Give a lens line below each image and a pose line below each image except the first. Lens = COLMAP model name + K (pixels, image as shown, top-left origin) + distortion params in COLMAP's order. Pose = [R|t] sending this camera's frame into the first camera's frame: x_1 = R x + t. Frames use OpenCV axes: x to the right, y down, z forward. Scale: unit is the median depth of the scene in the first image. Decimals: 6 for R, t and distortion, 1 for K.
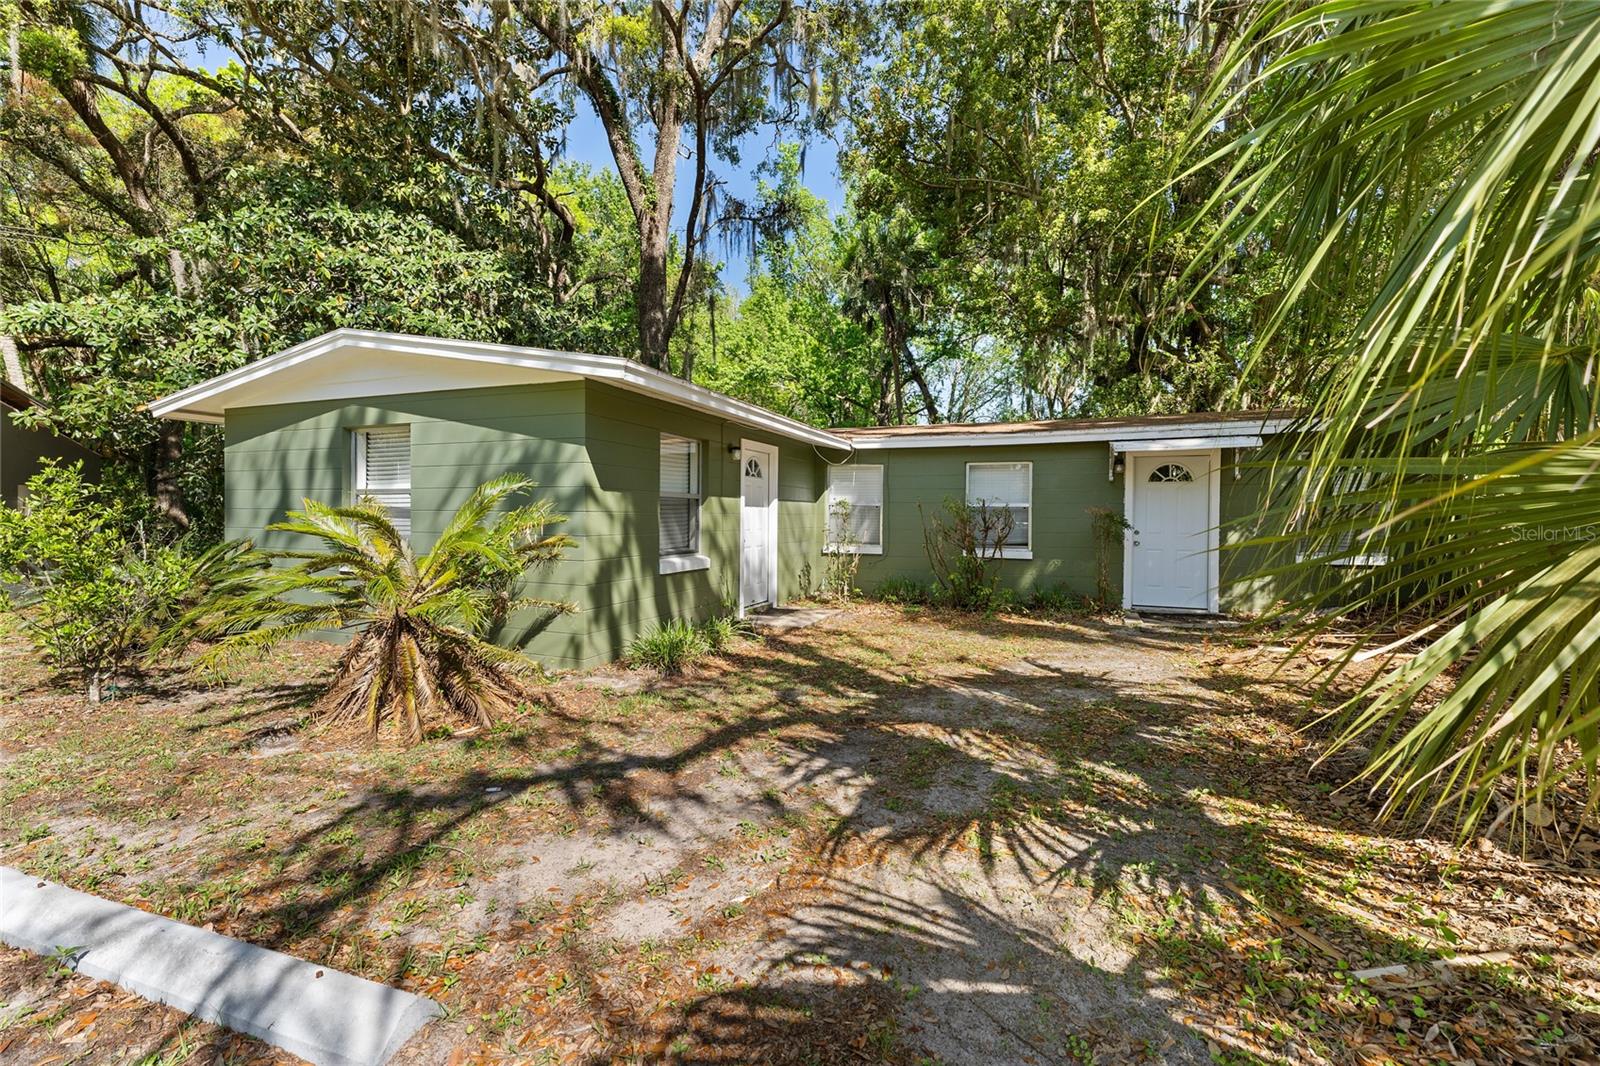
lens RADIAL K [[659.6, 0, 802.3], [0, 659.6, 522.0], [0, 0, 1]] dist [-0.000225, 0.000544]
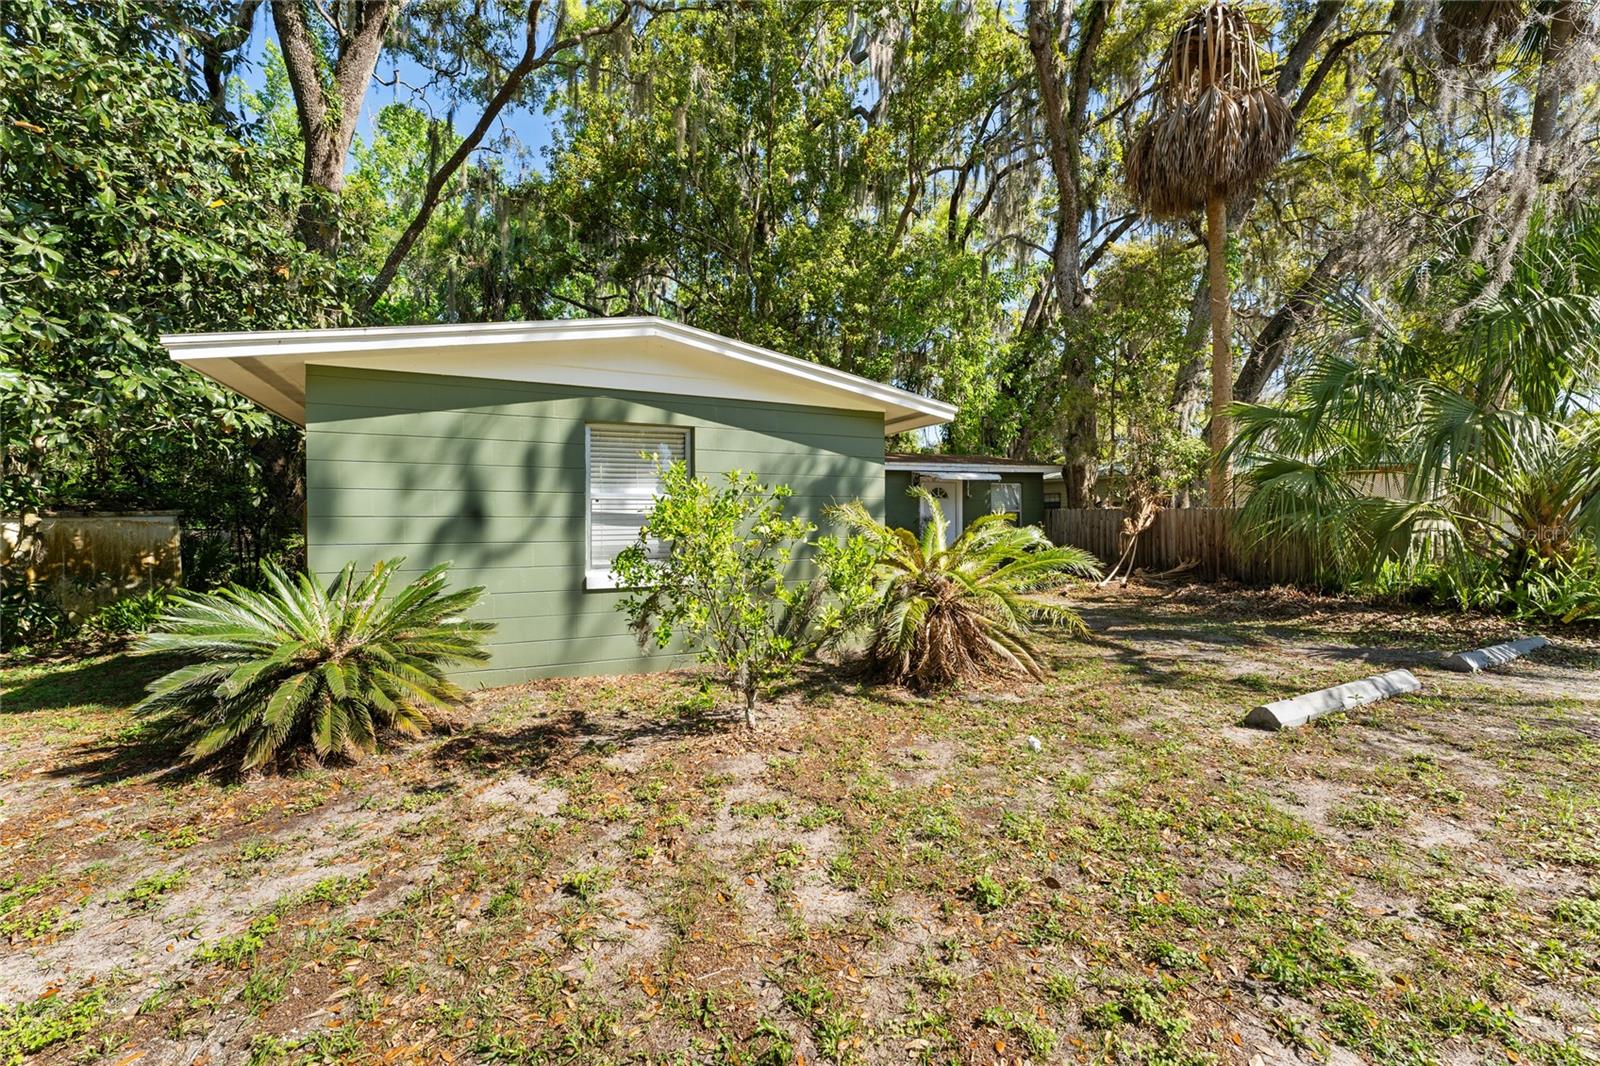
lens RADIAL K [[659.6, 0, 795.1], [0, 659.6, 533.8], [0, 0, 1]] dist [-0.000225, 0.000544]
pose [[0.682867, -0.021442, 0.730228, -0.839594], [0.018494, 0.999756, 0.012062, -0.001920], [-0.730309, 0.005268, 0.683097, 0.164689]]
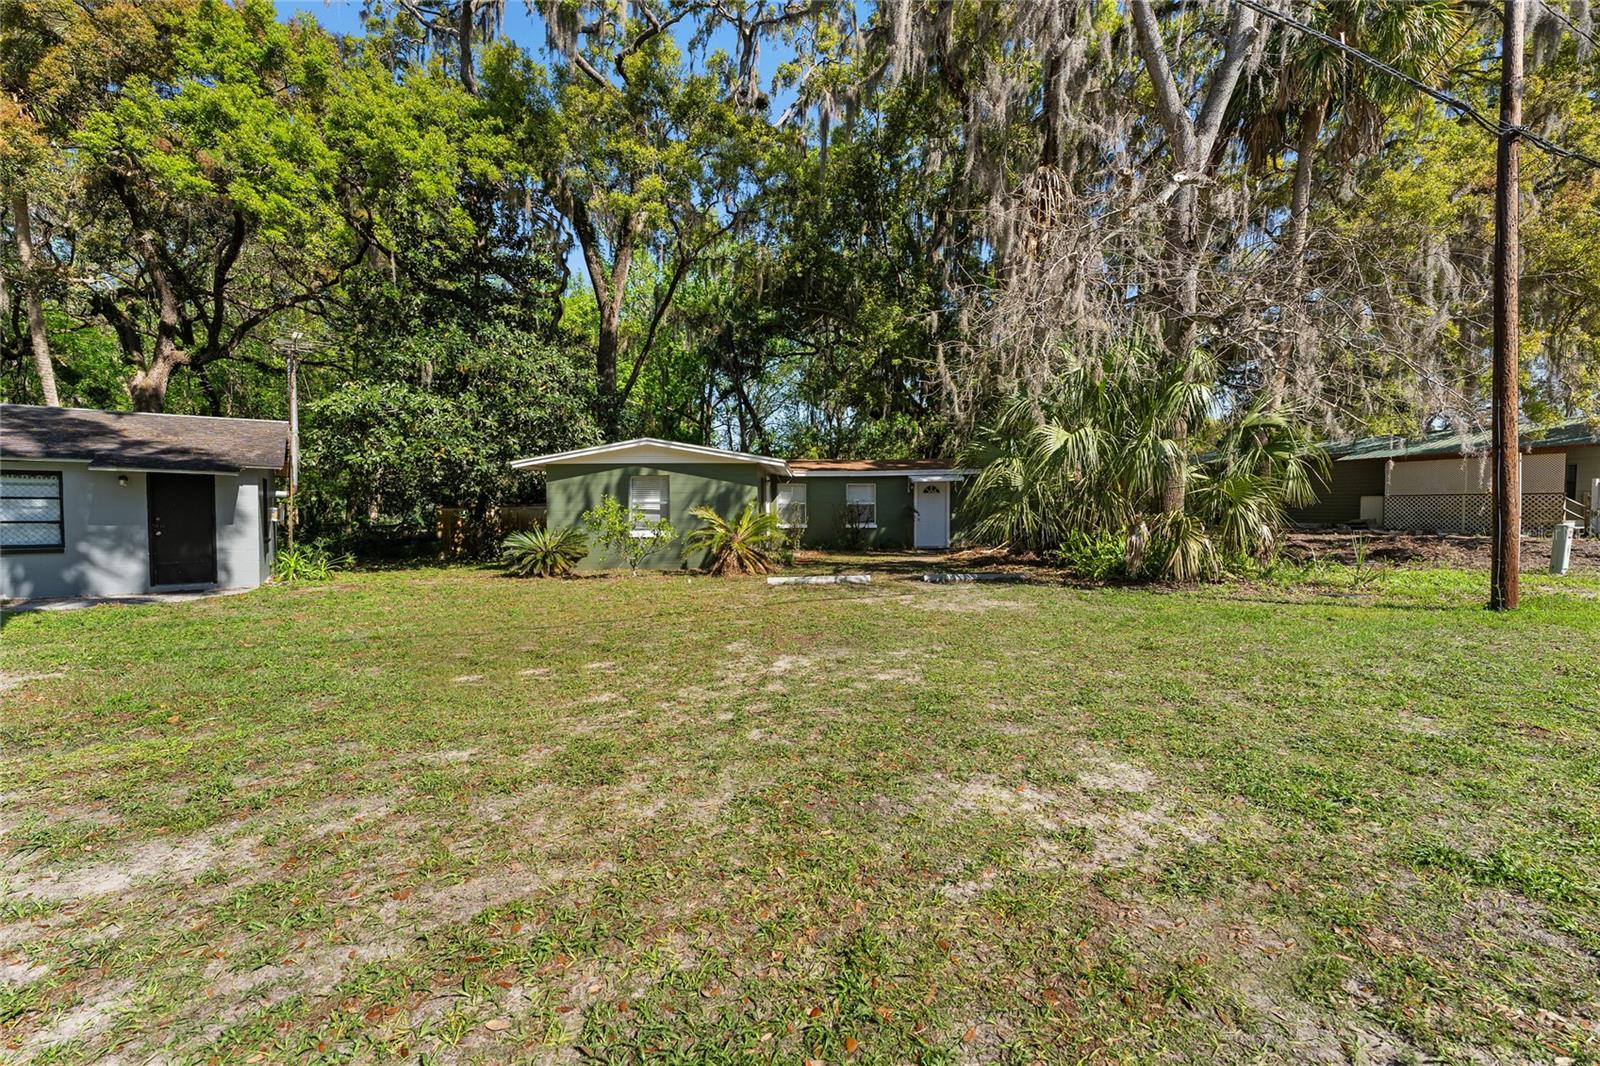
lens RADIAL K [[659.6, 0, 793.2], [0, 659.6, 525.9], [0, 0, 1]] dist [-0.000225, 0.000544]
pose [[0.940352, -0.022004, 0.339491, -0.693253], [0.014278, 0.999580, 0.025237, -0.011455], [-0.339903, -0.018885, 0.940271, -1.023846]]
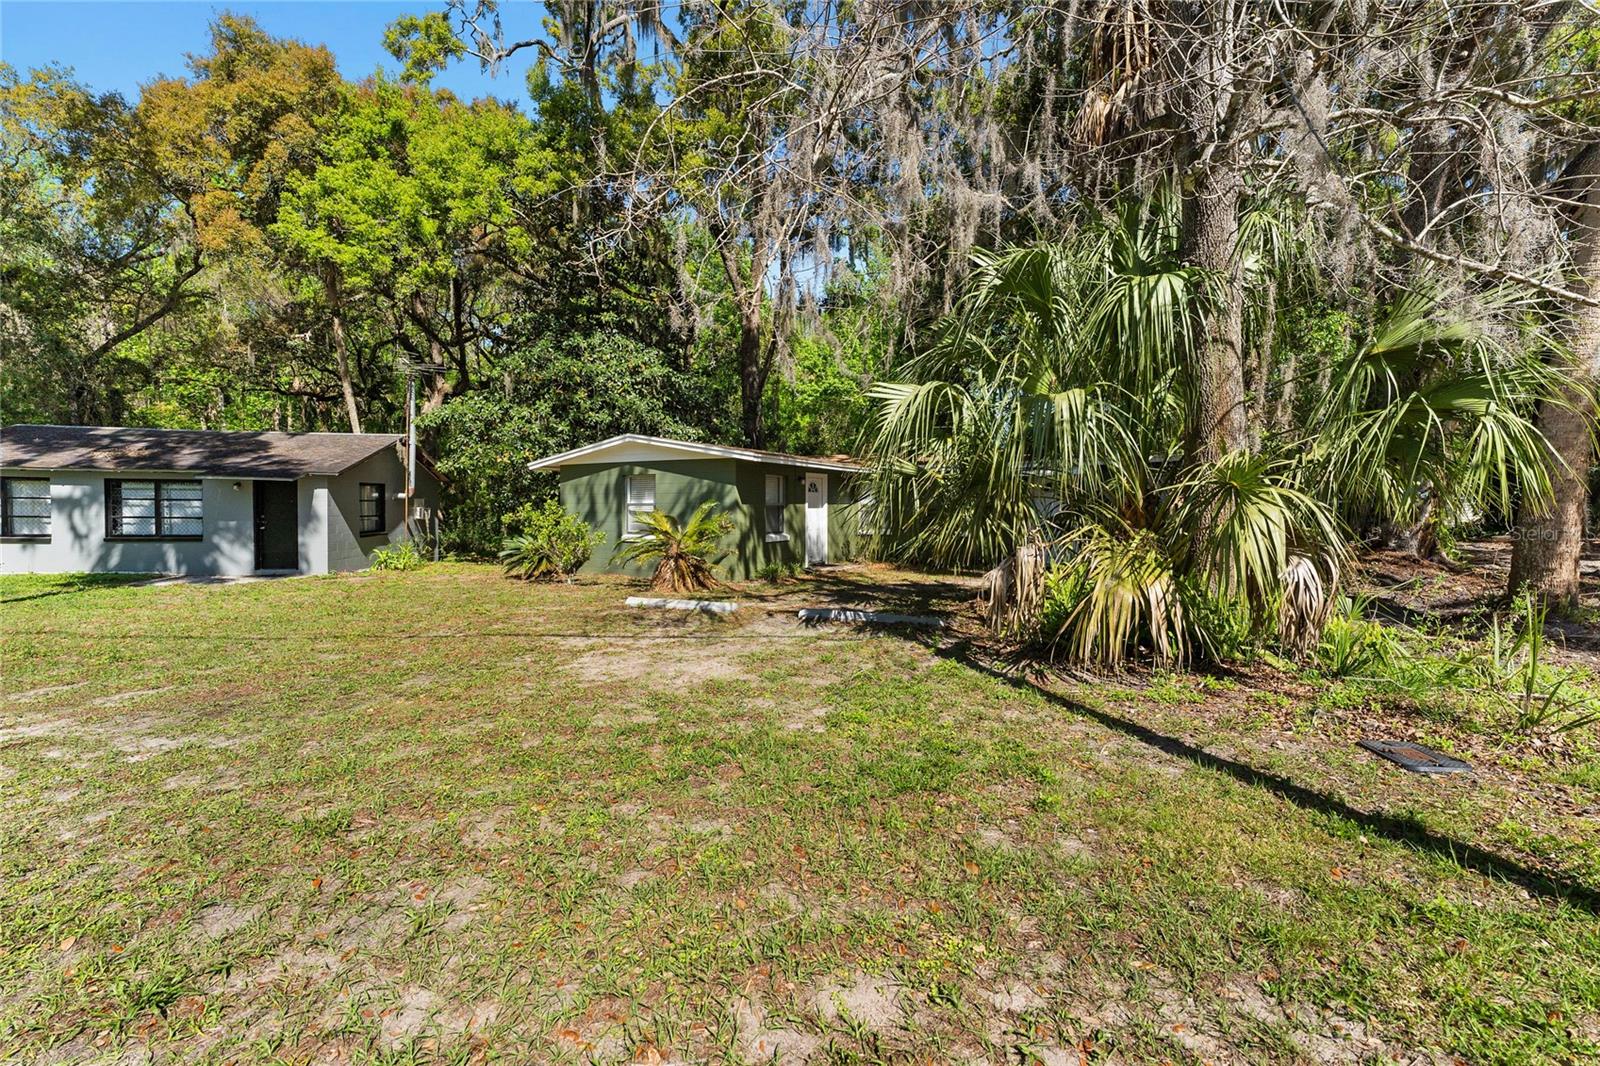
lens RADIAL K [[659.6, 0, 795.9], [0, 659.6, 521.0], [0, 0, 1]] dist [-0.000225, 0.000544]
pose [[0.990439, -0.007178, -0.137765, 0.127006], [0.008870, 0.999893, 0.011673, -0.009021], [0.137666, -0.012783, 0.990396, -0.800100]]
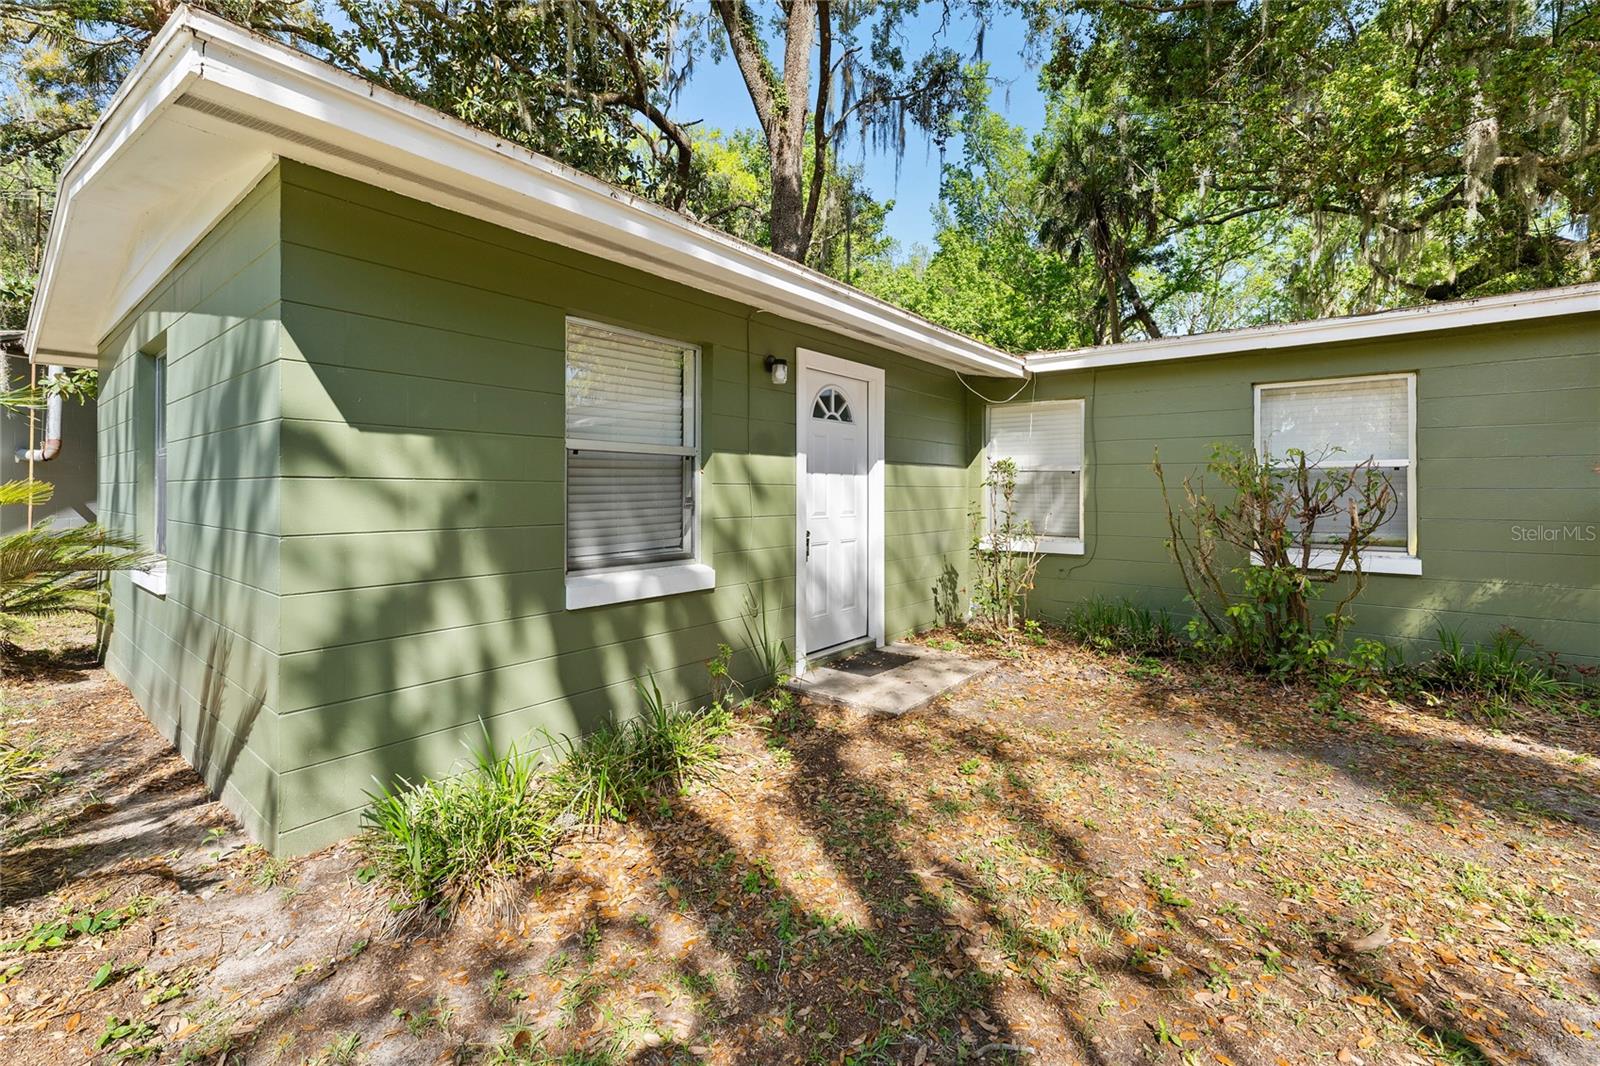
lens RADIAL K [[659.6, 0, 802.7], [0, 659.6, 494.5], [0, 0, 1]] dist [-0.000225, 0.000544]
pose [[0.954558, -0.008368, -0.297906, 0.068912], [0.006382, 0.999950, -0.007638, -0.001057], [0.297955, 0.005390, 0.954565, 0.448552]]
